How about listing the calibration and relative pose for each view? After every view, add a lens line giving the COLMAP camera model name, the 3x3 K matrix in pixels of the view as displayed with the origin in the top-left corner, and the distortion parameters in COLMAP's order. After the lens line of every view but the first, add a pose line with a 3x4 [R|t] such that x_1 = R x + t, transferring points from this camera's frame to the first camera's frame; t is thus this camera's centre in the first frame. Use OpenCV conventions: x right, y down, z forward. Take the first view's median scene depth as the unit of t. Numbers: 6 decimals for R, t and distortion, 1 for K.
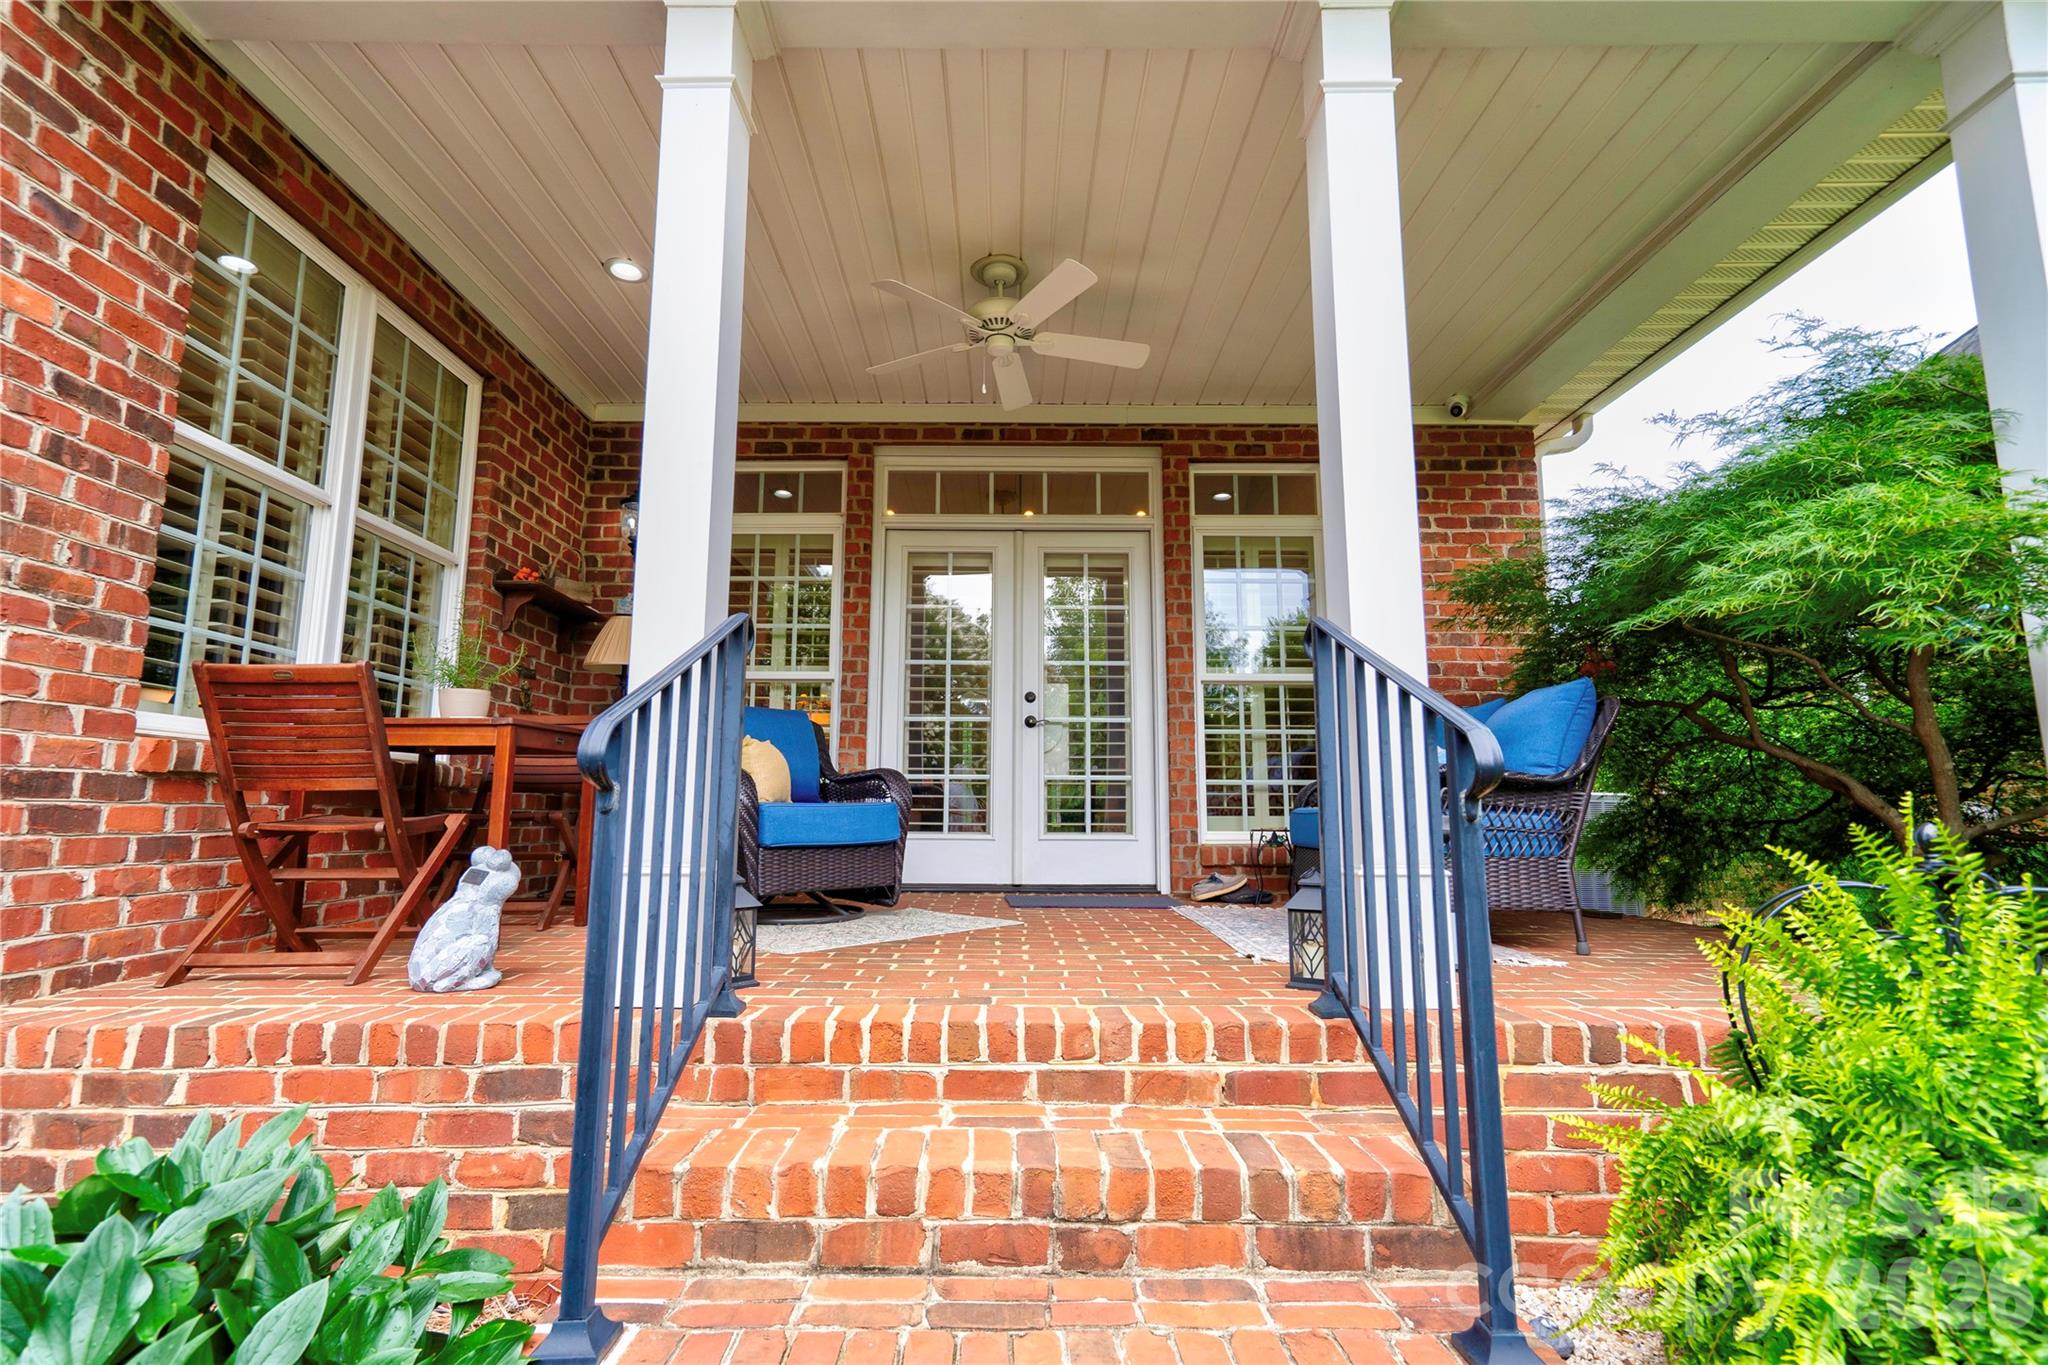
lens RADIAL K [[941.2, 0, 1025.1], [0, 941.2, 681.0], [0, 0, 1]] dist [-0.002961, 0.011834]
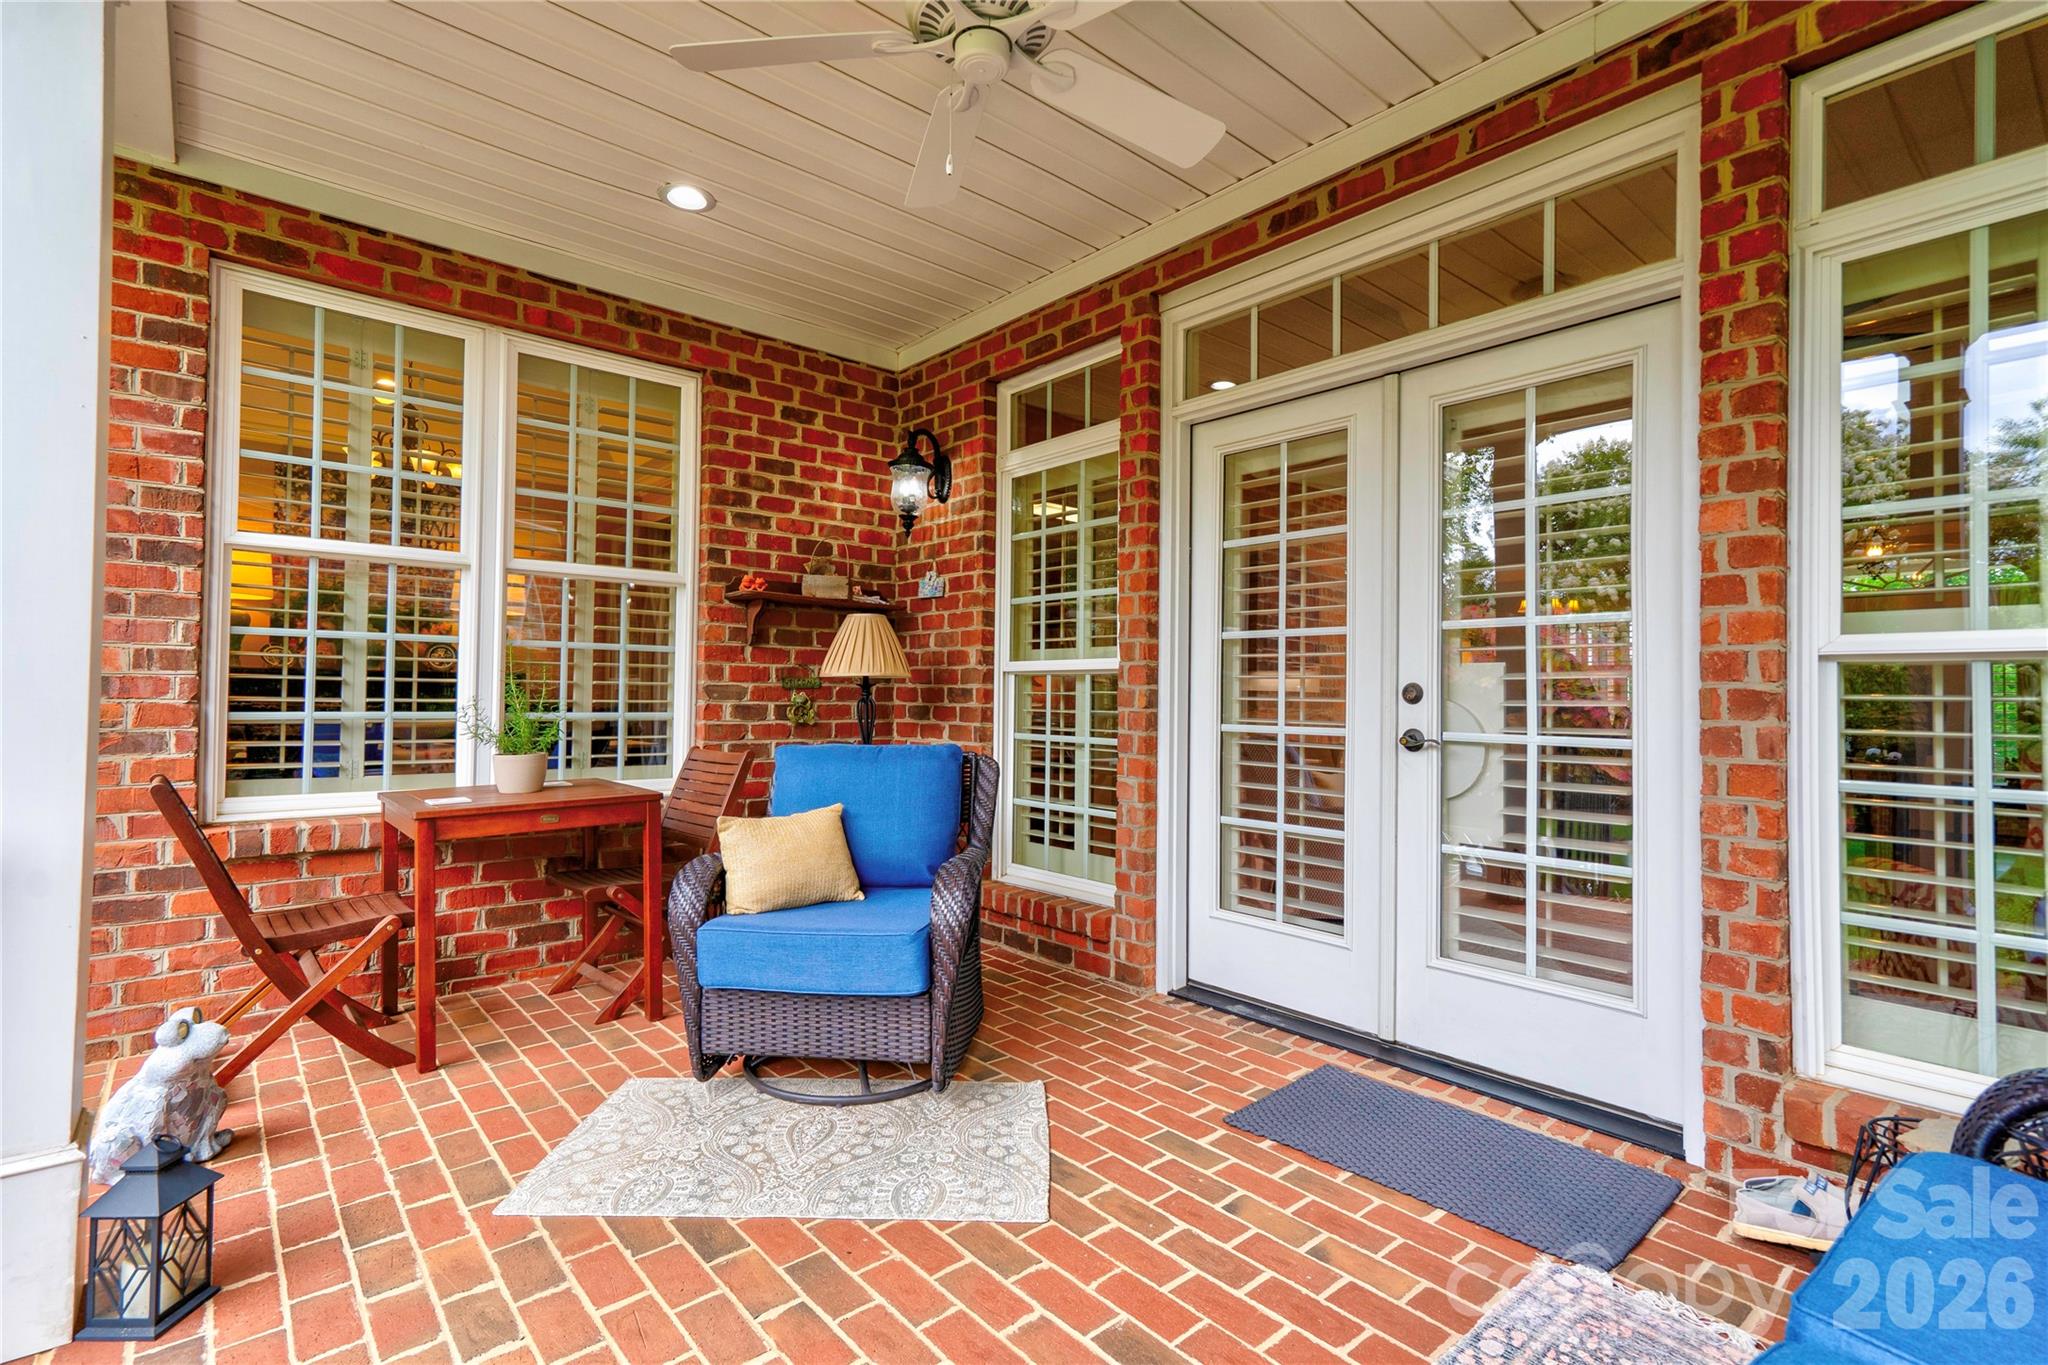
lens RADIAL K [[941.2, 0, 1017.1], [0, 941.2, 679.3], [0, 0, 1]] dist [-0.002961, 0.011834]
pose [[0.643317, -0.003686, -0.765591, 0.270324], [0.099292, 0.991945, 0.078658, -0.054677], [0.759134, -0.126619, 0.638501, 0.501181]]
